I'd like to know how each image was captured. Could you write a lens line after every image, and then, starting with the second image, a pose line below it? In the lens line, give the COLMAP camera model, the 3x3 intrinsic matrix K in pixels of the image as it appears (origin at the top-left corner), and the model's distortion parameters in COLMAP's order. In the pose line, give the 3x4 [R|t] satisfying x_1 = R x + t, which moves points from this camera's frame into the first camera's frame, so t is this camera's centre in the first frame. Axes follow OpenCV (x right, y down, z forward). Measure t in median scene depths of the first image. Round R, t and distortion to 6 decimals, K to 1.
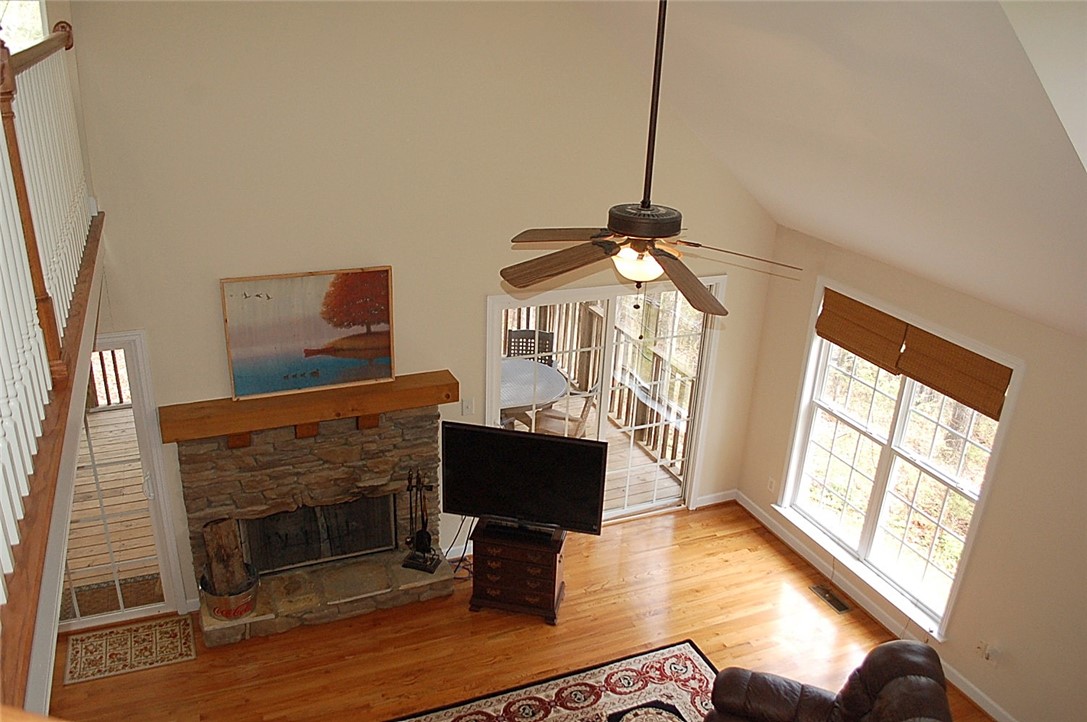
lens RADIAL K [[857.4, 0, 537.4], [0, 857.4, 375.1], [0, 0, 1]] dist [-0.082914, 0.009493]
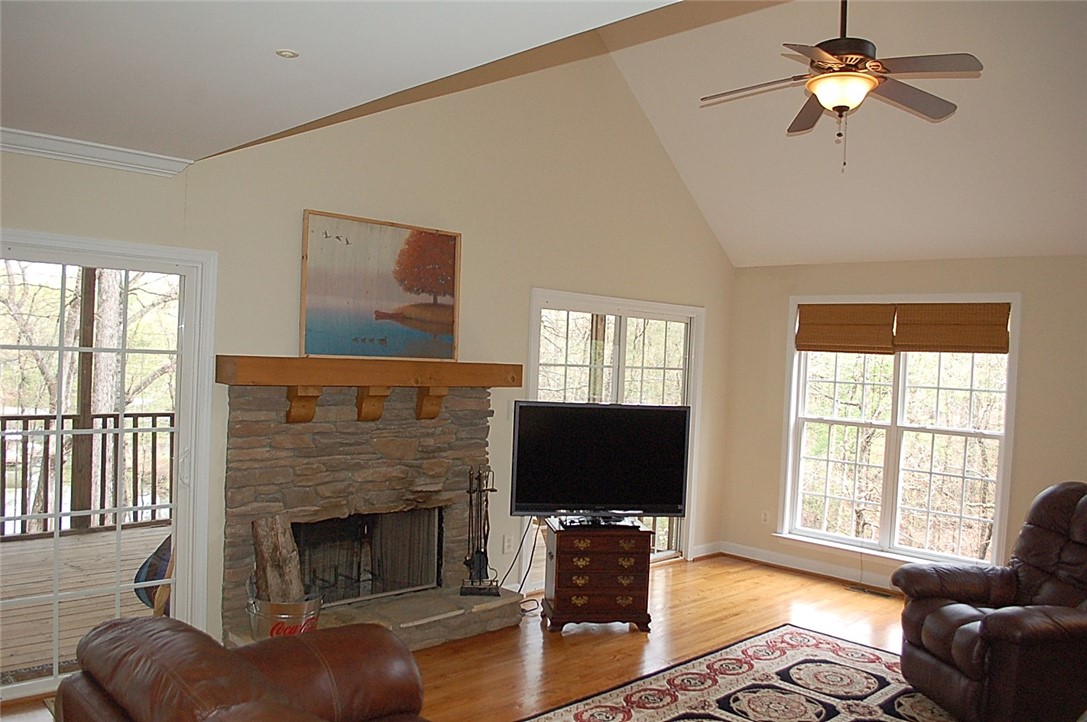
lens RADIAL K [[857.4, 0, 537.4], [0, 857.4, 375.1], [0, 0, 1]] dist [-0.082914, 0.009493]
pose [[0.936447, -0.009115, 0.350690, -0.419195], [0.133055, 0.934197, -0.331017, 0.342649], [-0.324596, 0.356641, 0.876039, 0.185217]]
